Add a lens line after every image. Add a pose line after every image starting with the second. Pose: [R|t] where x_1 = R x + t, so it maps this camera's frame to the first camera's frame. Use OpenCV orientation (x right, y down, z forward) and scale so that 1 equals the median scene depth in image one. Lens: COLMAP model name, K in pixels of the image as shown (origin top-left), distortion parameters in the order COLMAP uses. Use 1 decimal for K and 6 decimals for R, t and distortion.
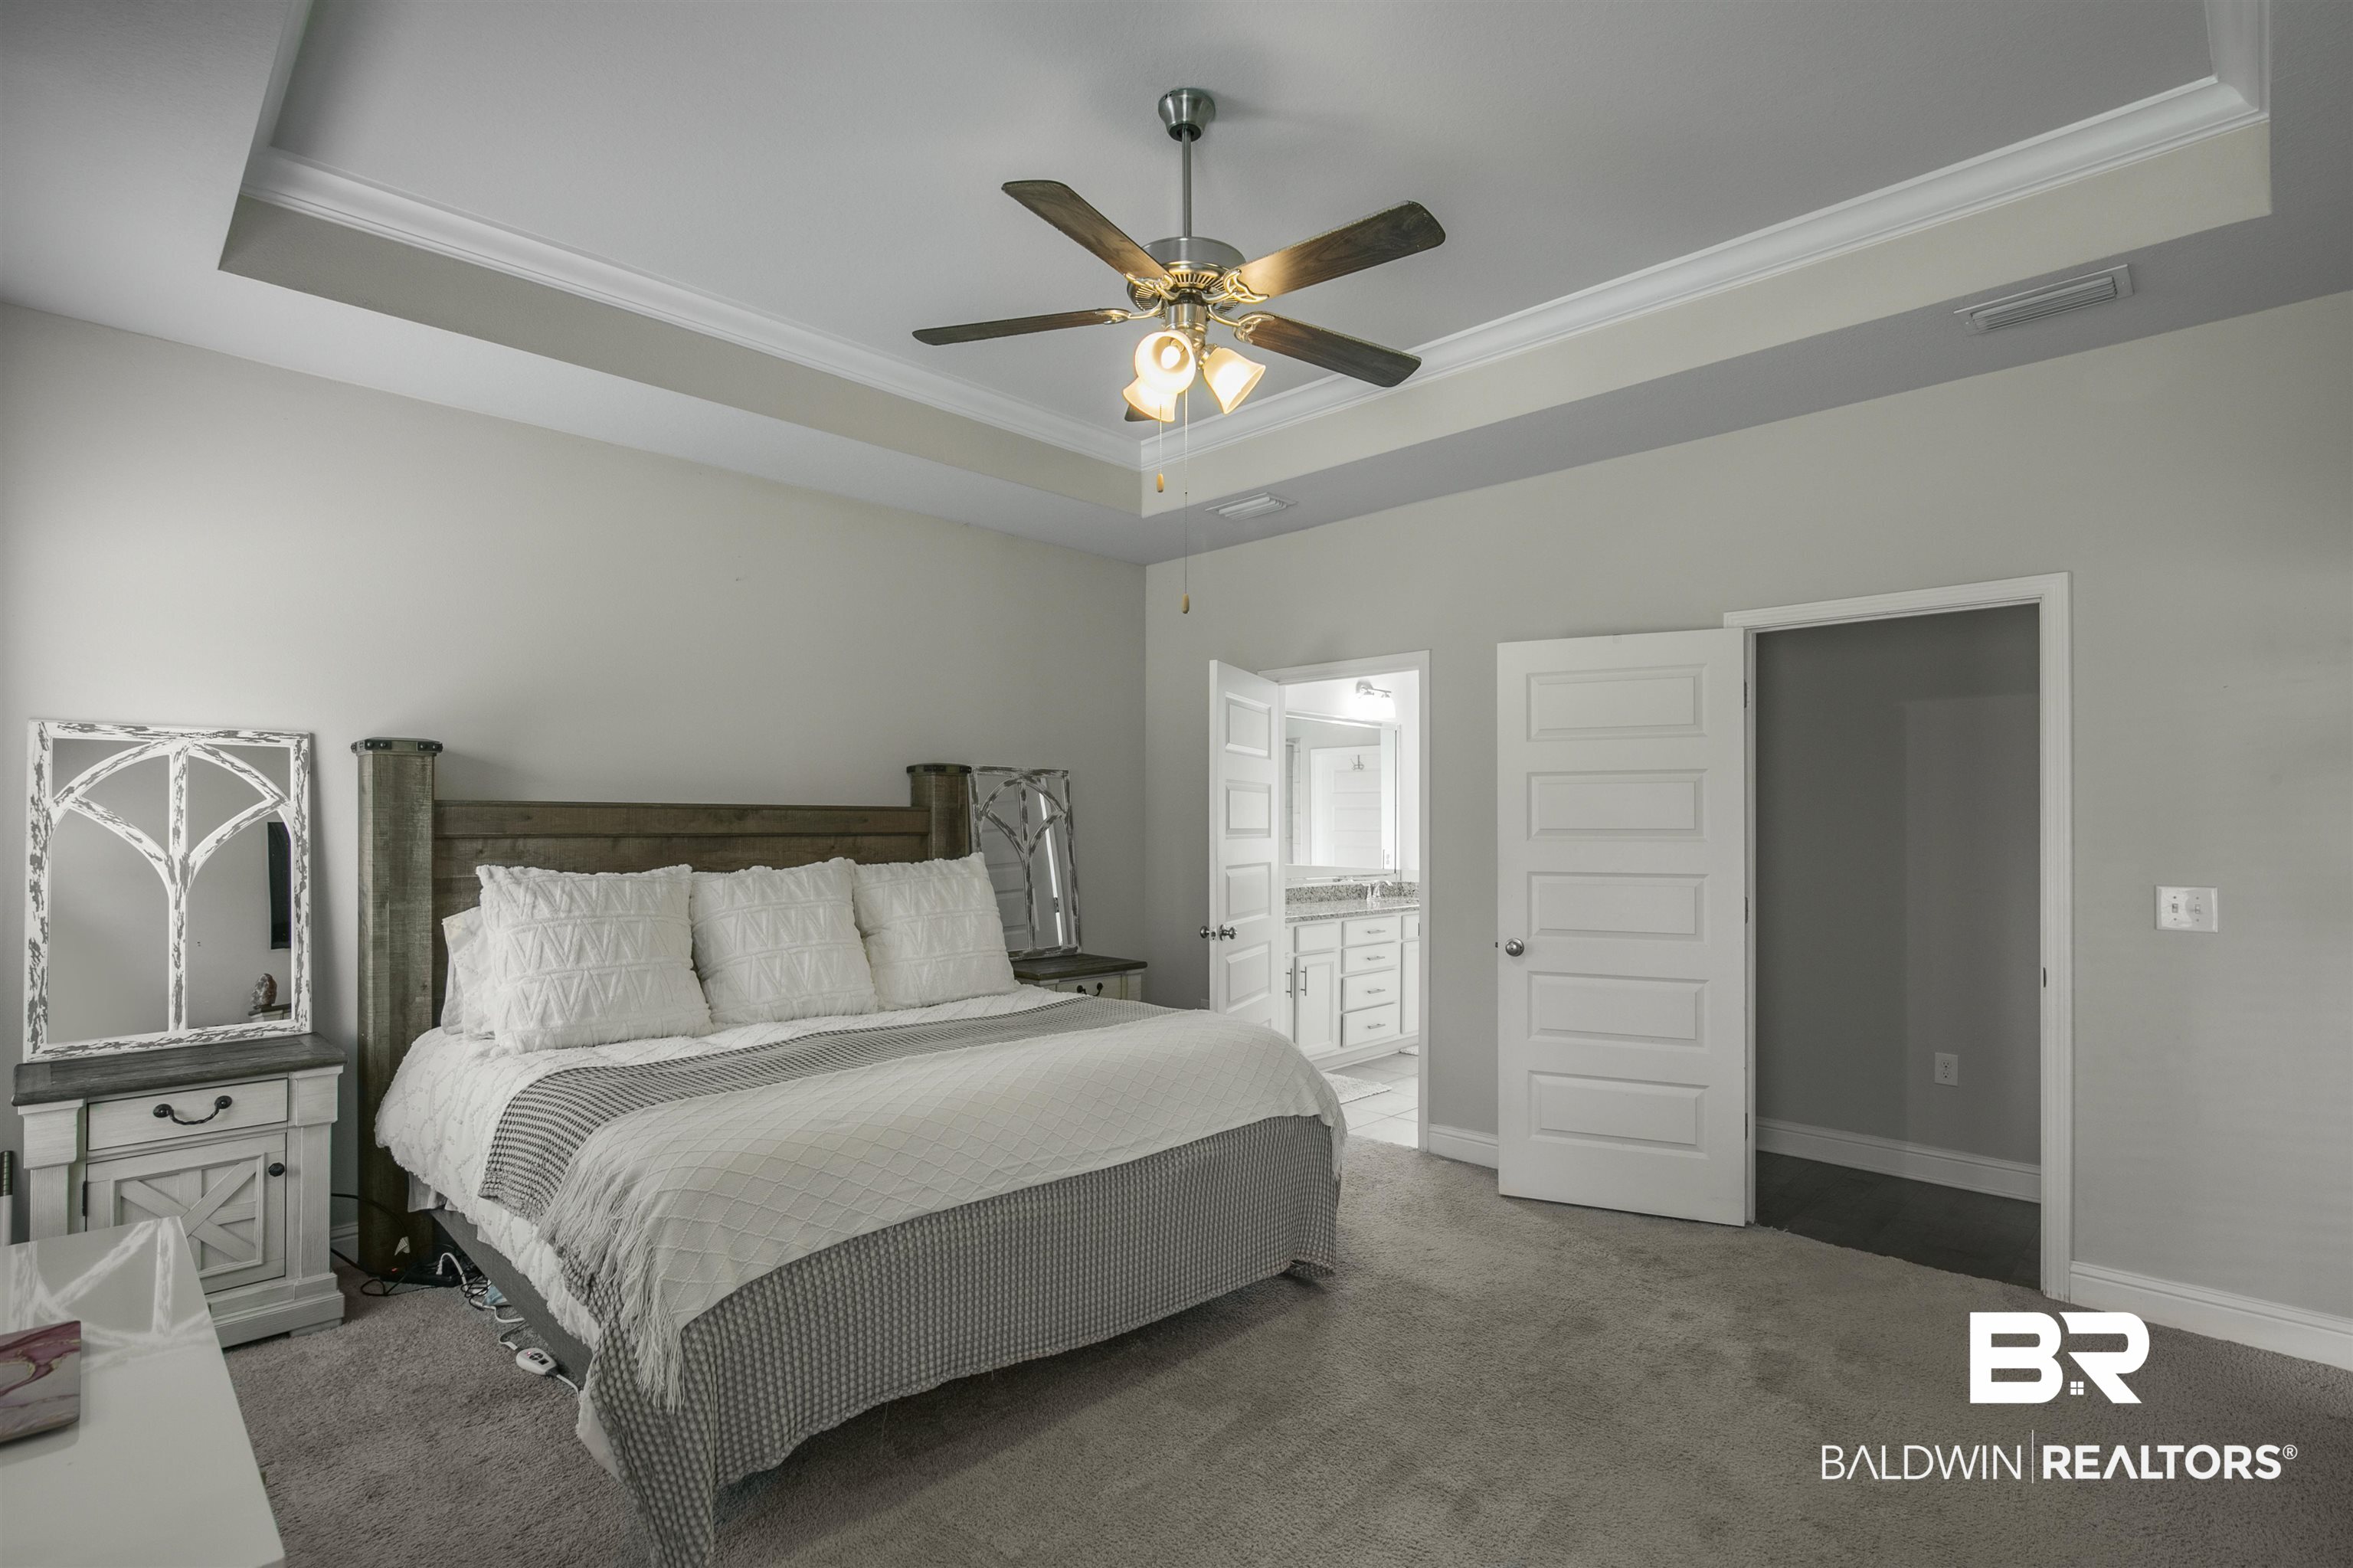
lens RADIAL K [[1117.7, 0, 1176.5], [0, 1117.7, 784.0], [0, 0, 1]] dist [-0.006716, 0.000461]
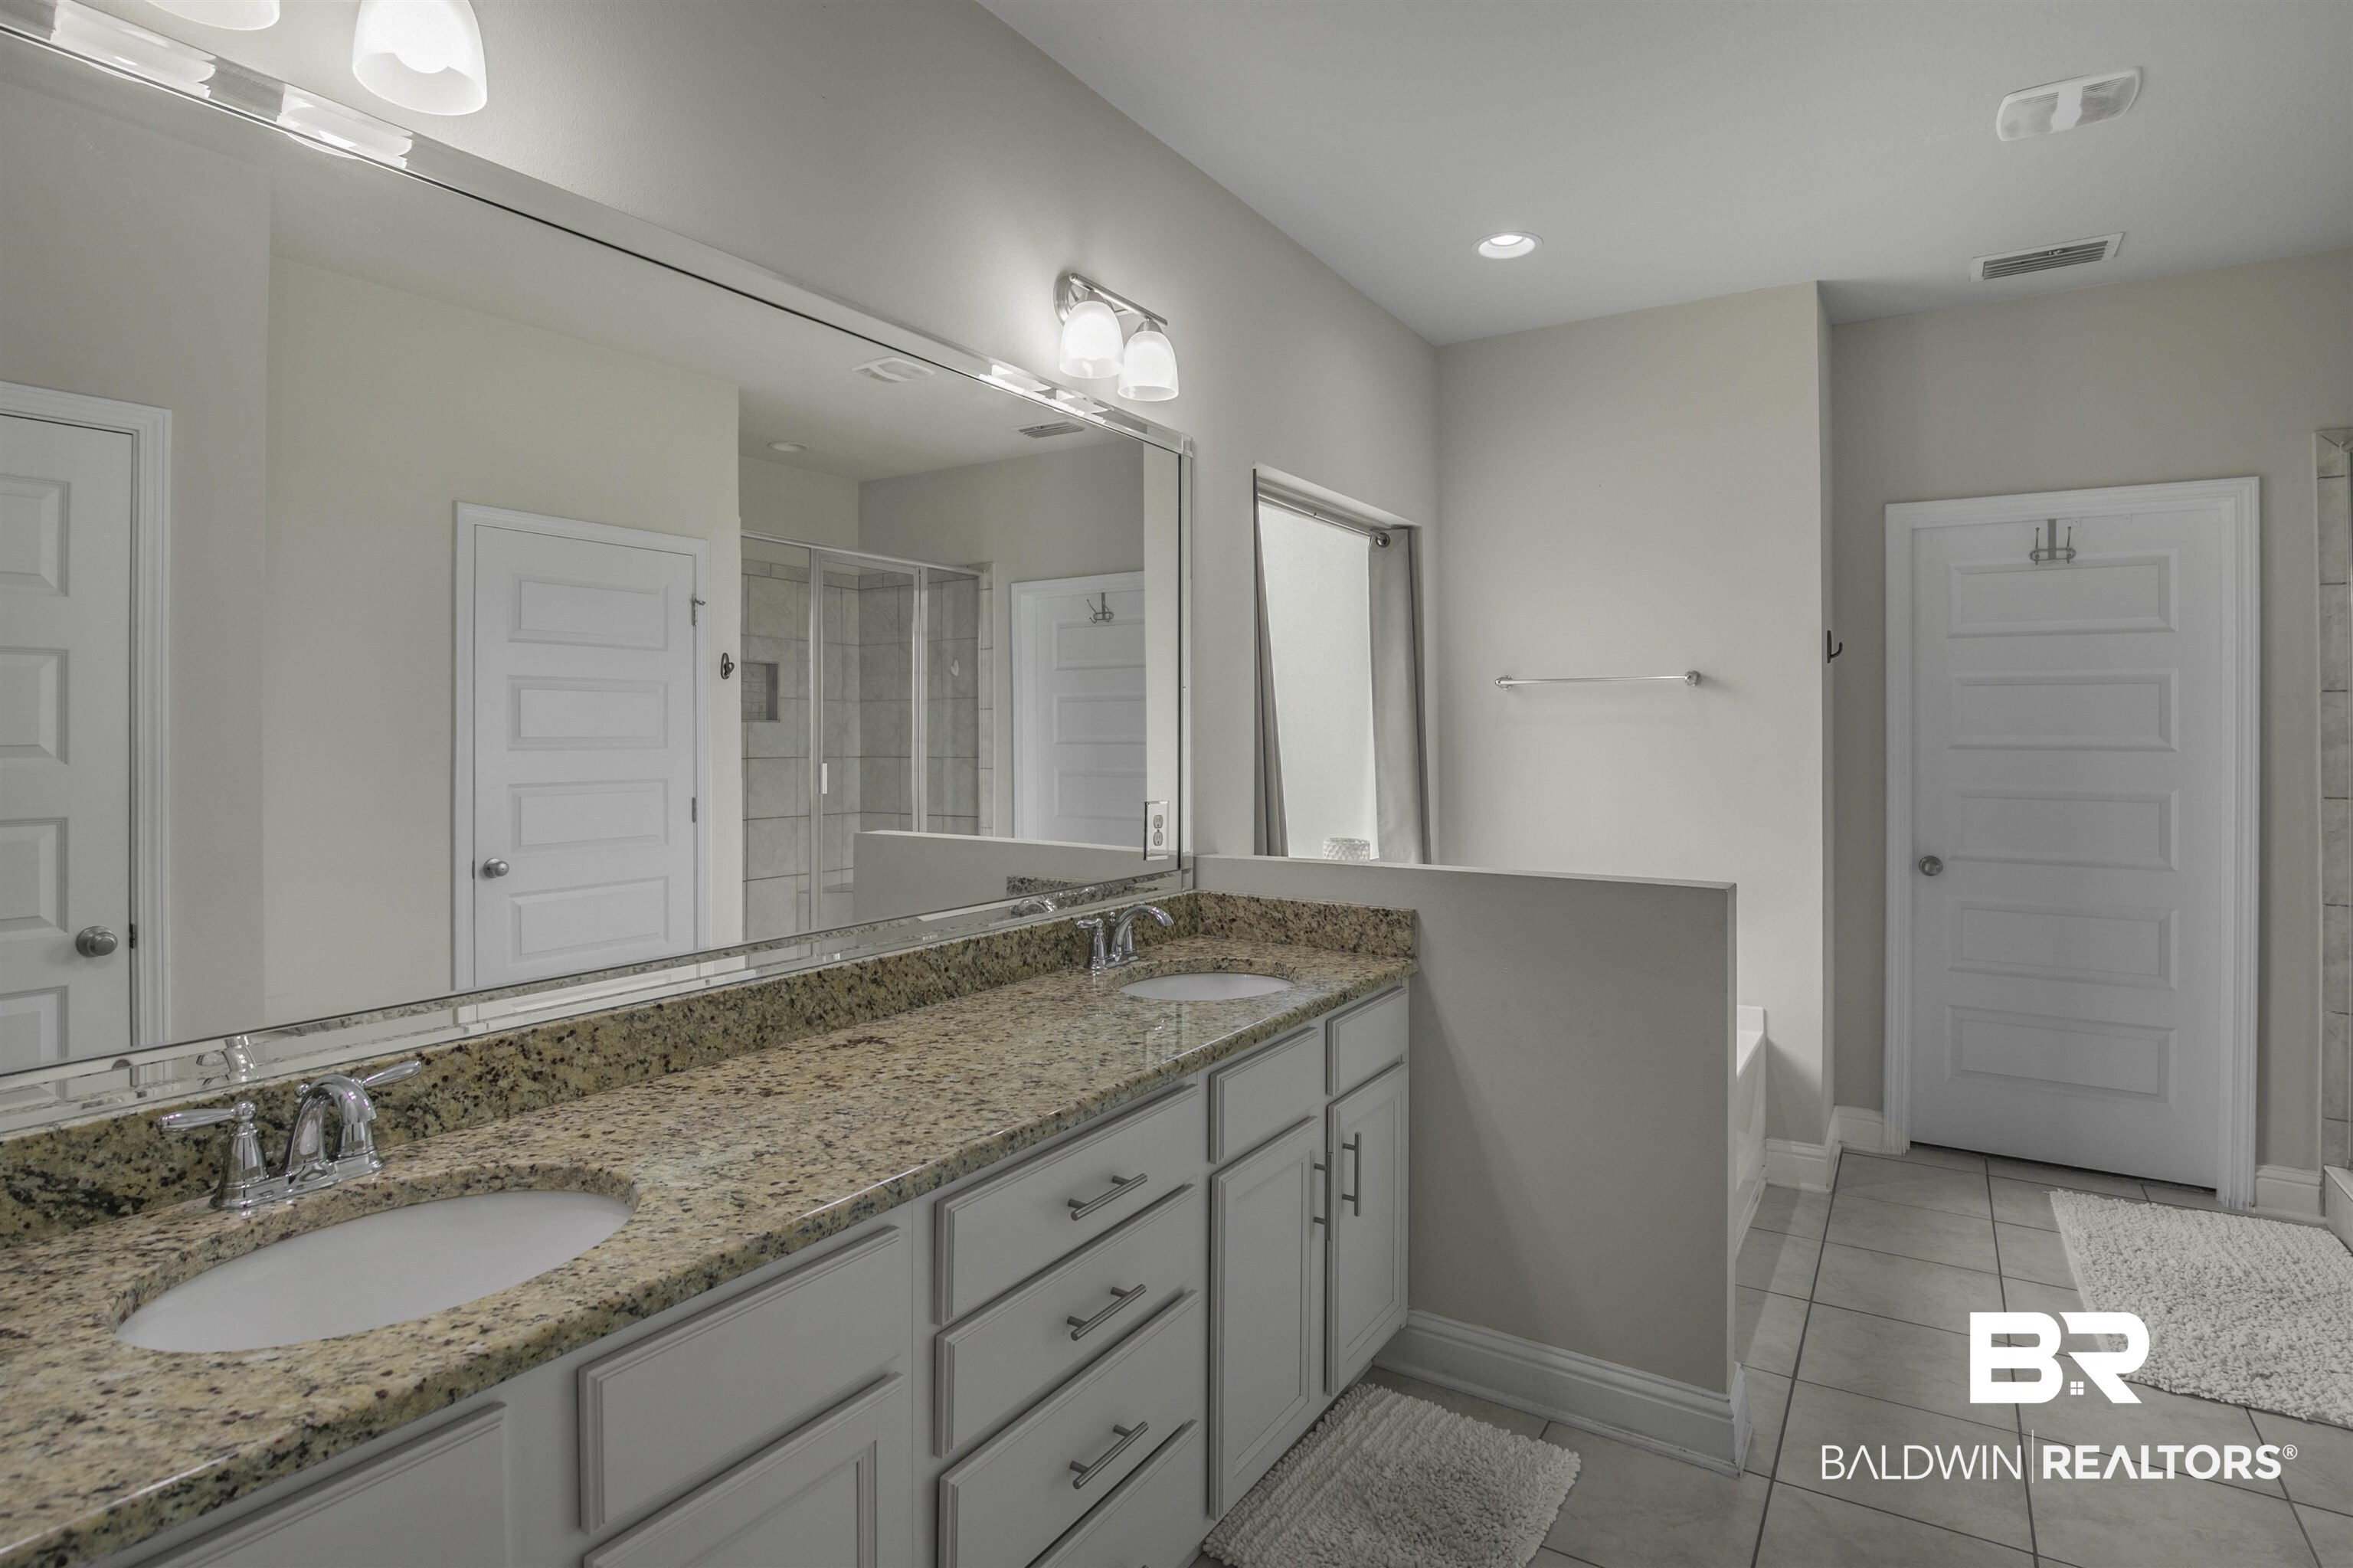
lens RADIAL K [[1146.2, 0, 1177.0], [0, 1146.2, 807.9], [0, 0, 1]] dist [-0.001741, 0.000772]
pose [[0.980254, -0.020333, 0.196693, 0.127014], [0.000910, 0.995153, 0.098339, 0.026857], [-0.197739, -0.096218, 0.975521, 0.663418]]
